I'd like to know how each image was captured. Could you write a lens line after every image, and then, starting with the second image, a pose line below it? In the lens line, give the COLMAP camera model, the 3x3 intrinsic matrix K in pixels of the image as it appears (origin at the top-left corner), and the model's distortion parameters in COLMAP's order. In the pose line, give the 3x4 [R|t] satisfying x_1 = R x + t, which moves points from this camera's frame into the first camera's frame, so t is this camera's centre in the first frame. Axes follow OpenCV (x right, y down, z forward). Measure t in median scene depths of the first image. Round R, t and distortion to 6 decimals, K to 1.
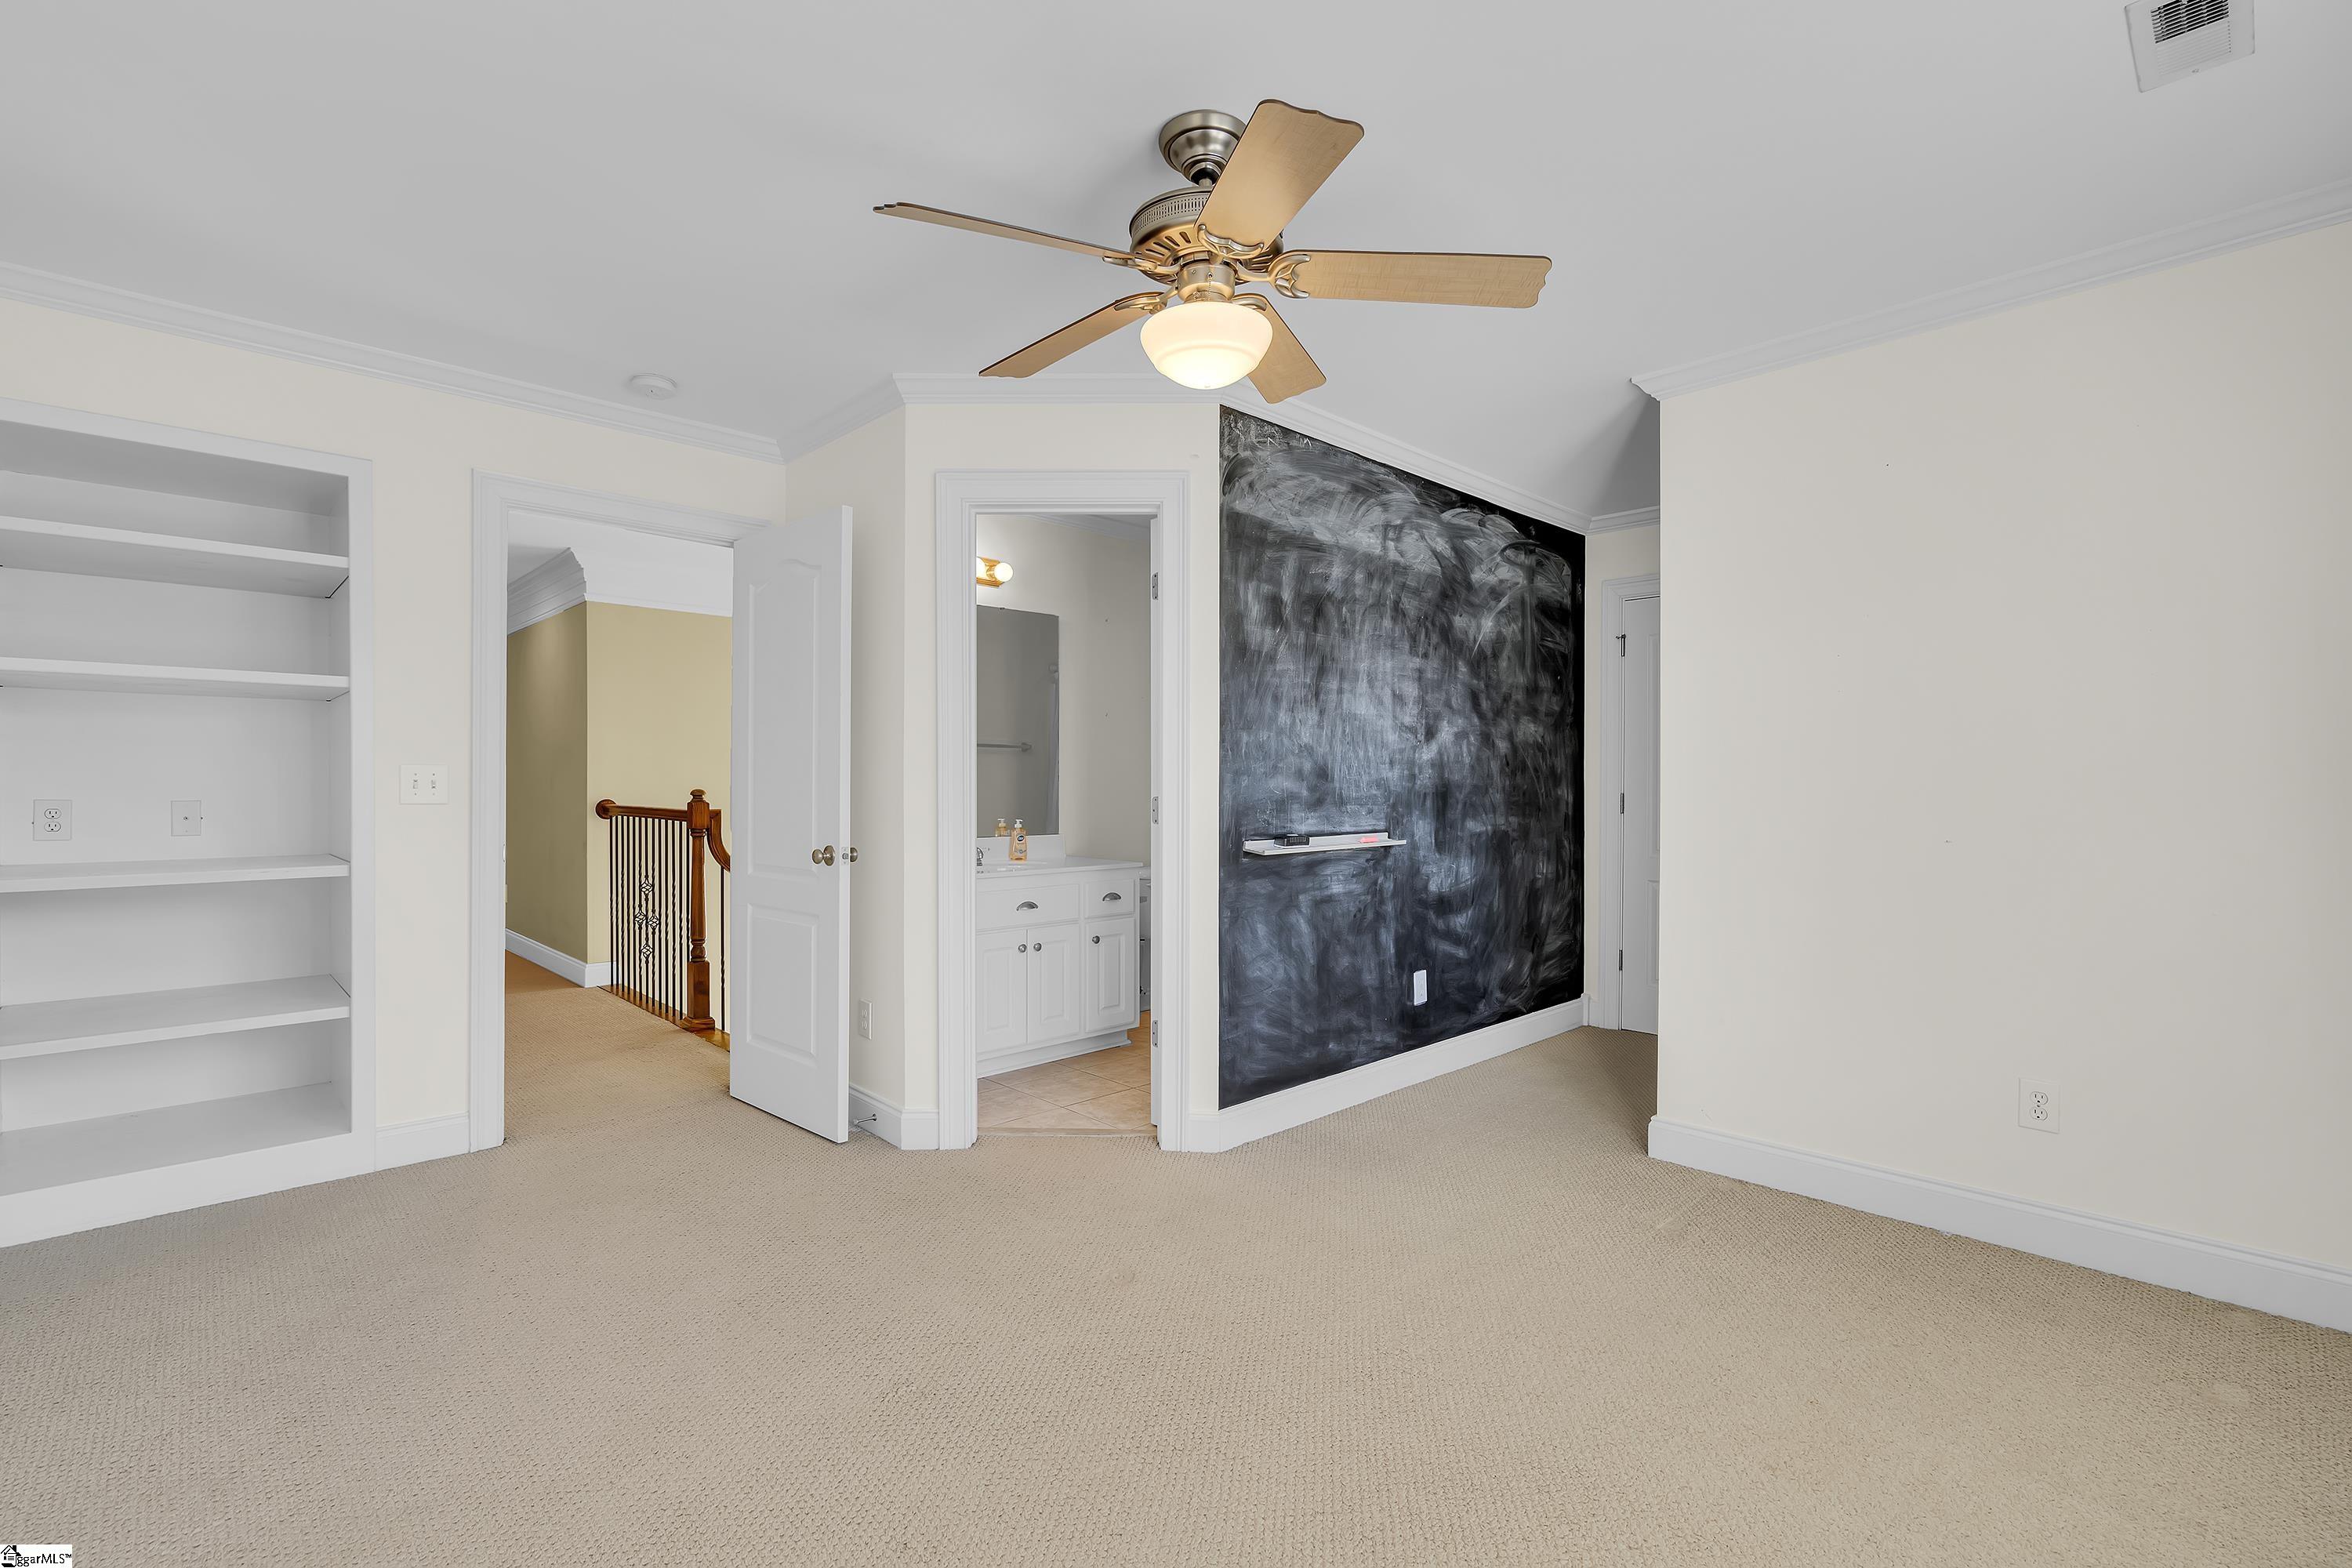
lens RADIAL K [[1065.4, 0, 1178.8], [0, 1065.4, 783.4], [0, 0, 1]] dist [0.001720, 0.000001]
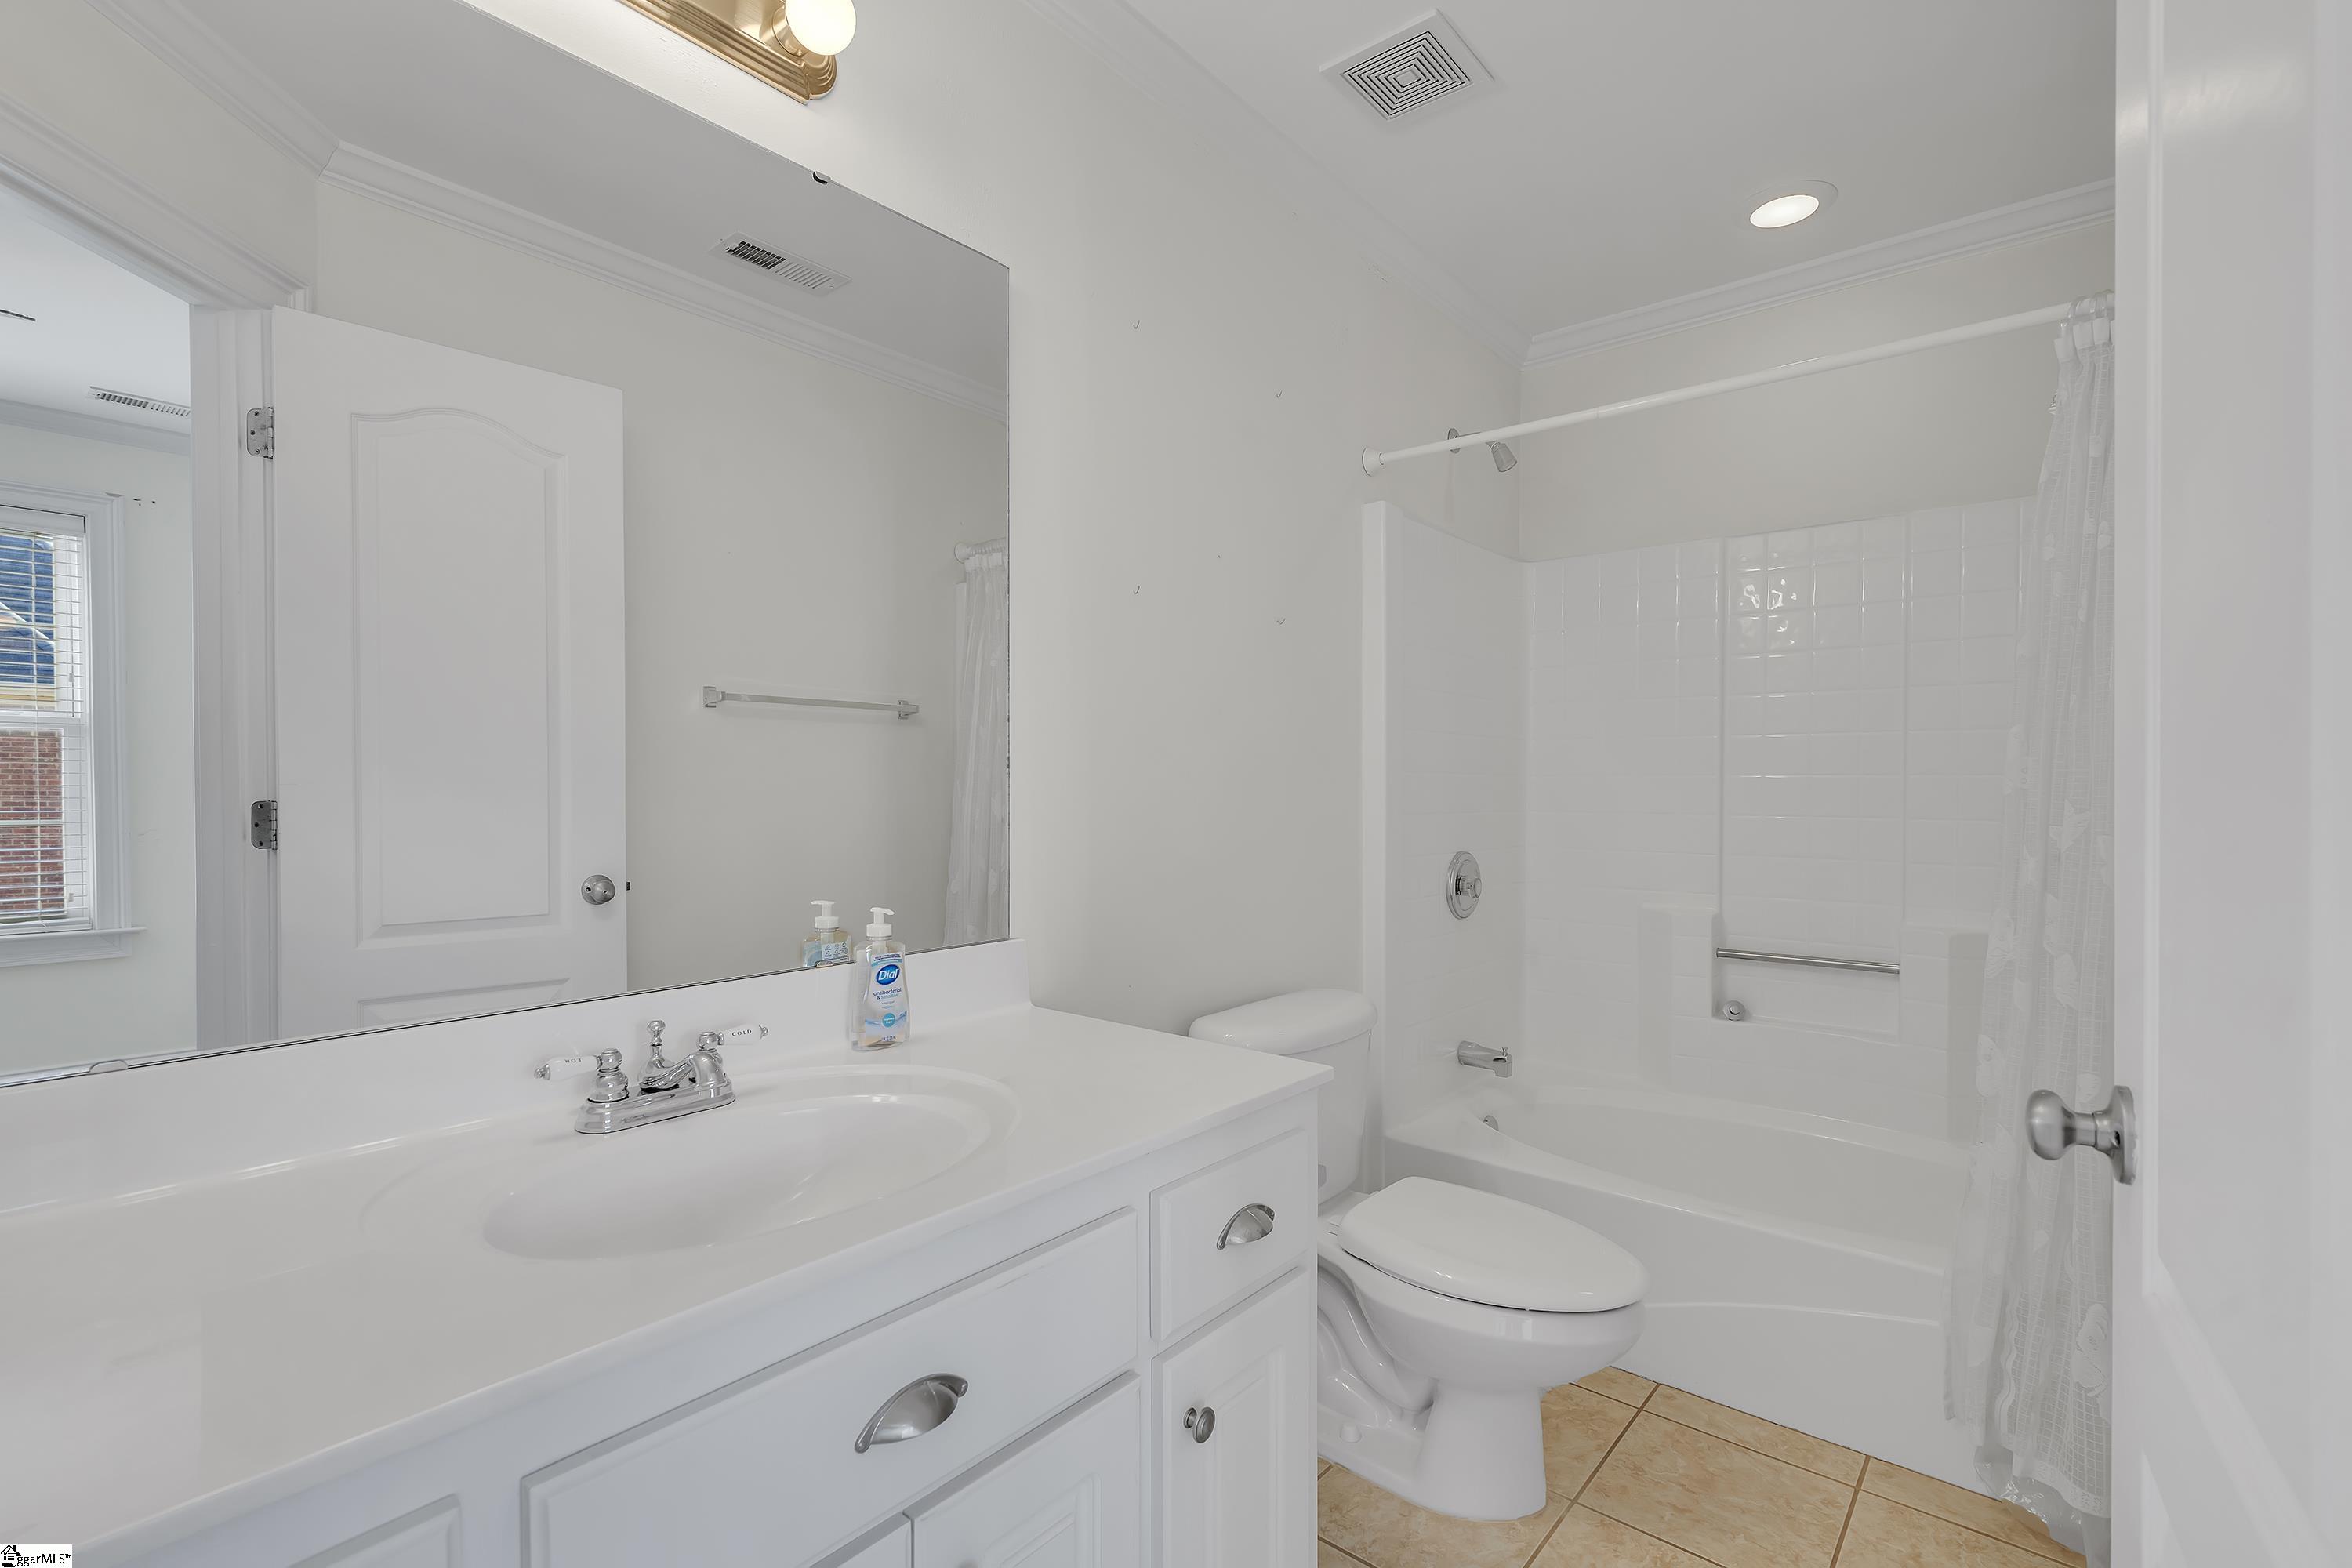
lens RADIAL K [[1065.4, 0, 1177.0], [0, 1065.4, 783.0], [0, 0, 1]] dist [0.001720, 0.000001]
pose [[0.994342, 0.001402, 0.106216, -0.099781], [-0.001949, 0.999985, 0.005041, -0.002428], [-0.106207, -0.005219, 0.994330, 0.695758]]
